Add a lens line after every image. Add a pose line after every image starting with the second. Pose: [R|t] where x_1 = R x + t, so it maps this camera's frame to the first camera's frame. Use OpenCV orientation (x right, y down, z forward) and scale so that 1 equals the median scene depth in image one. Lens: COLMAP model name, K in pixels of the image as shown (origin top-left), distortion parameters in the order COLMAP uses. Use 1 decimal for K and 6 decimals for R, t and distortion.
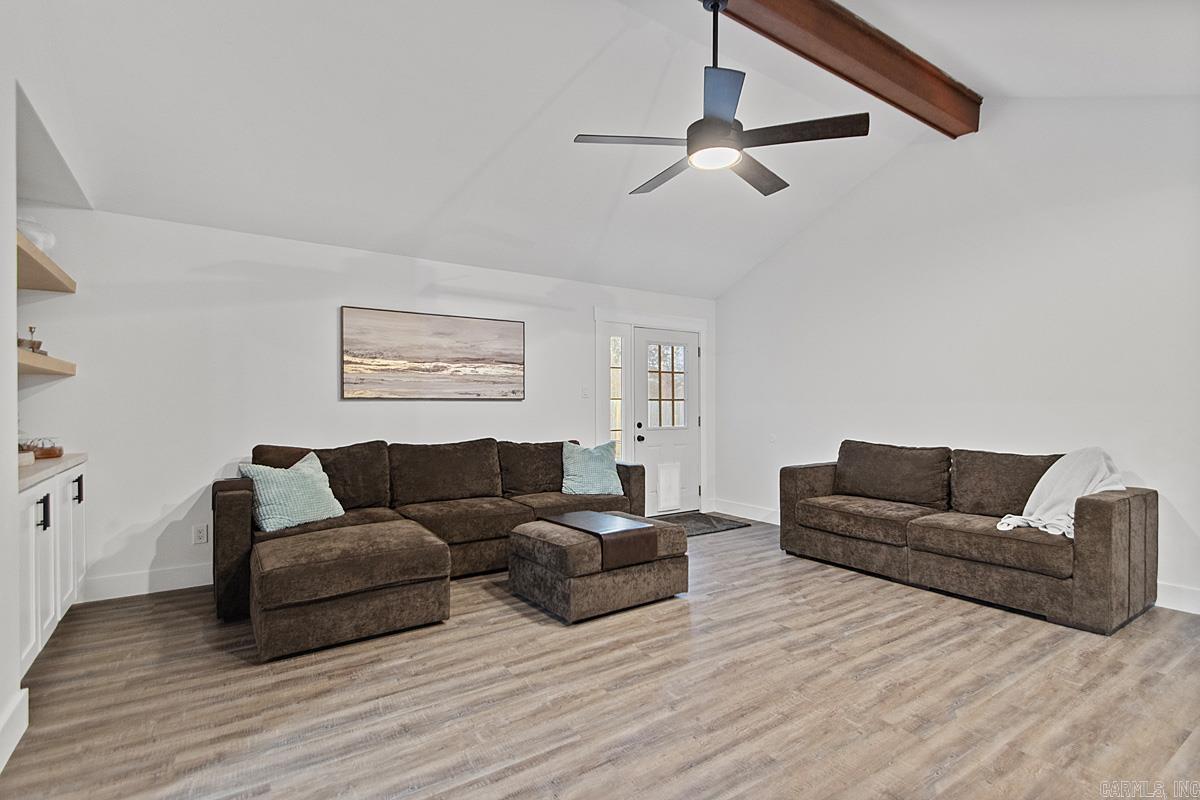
lens RADIAL K [[548.4, 0, 600.0], [0, 548.4, 400.0], [0, 0, 1]] dist [-0.009678, -0.000509]
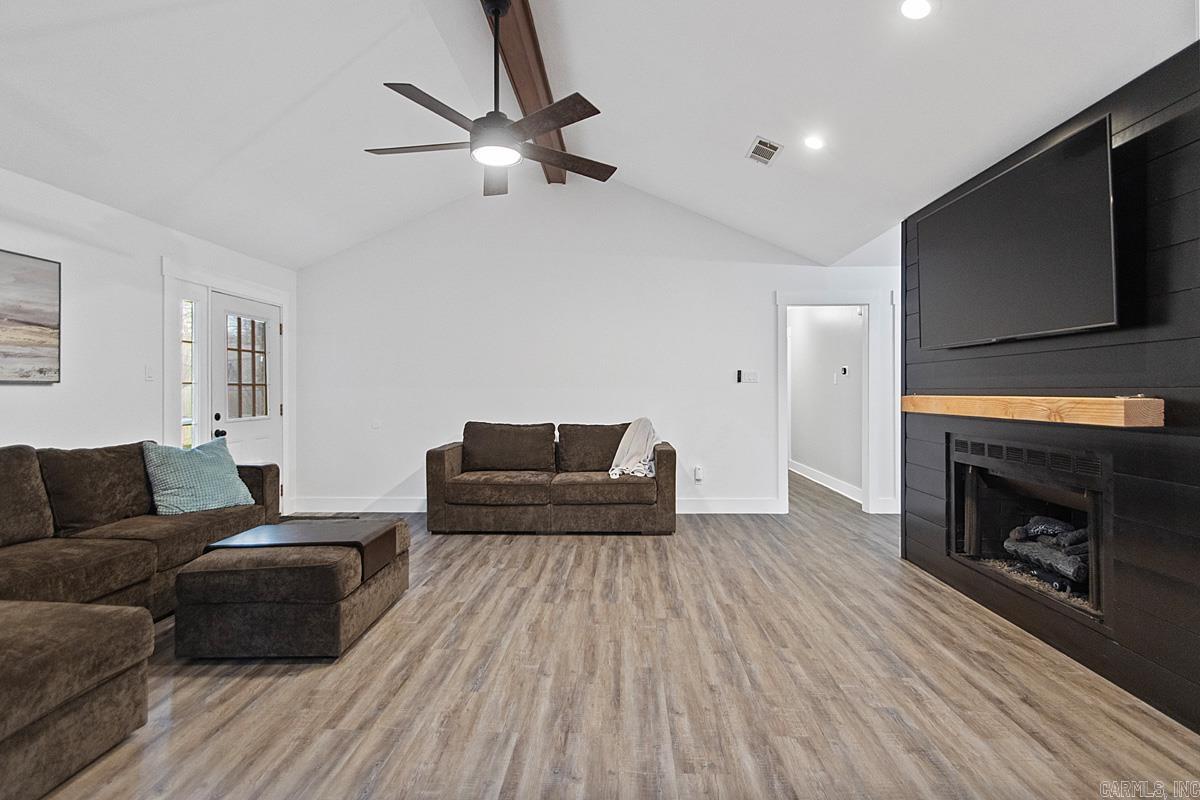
lens RADIAL K [[549.1, 0, 601.9], [0, 549.1, 379.2], [0, 0, 1]] dist [-0.000238, -0.007858]
pose [[0.605884, 0.013632, 0.795436, -0.400772], [-0.003962, 0.999892, -0.014118, 0.001713], [-0.795543, 0.005402, 0.605873, 0.158959]]
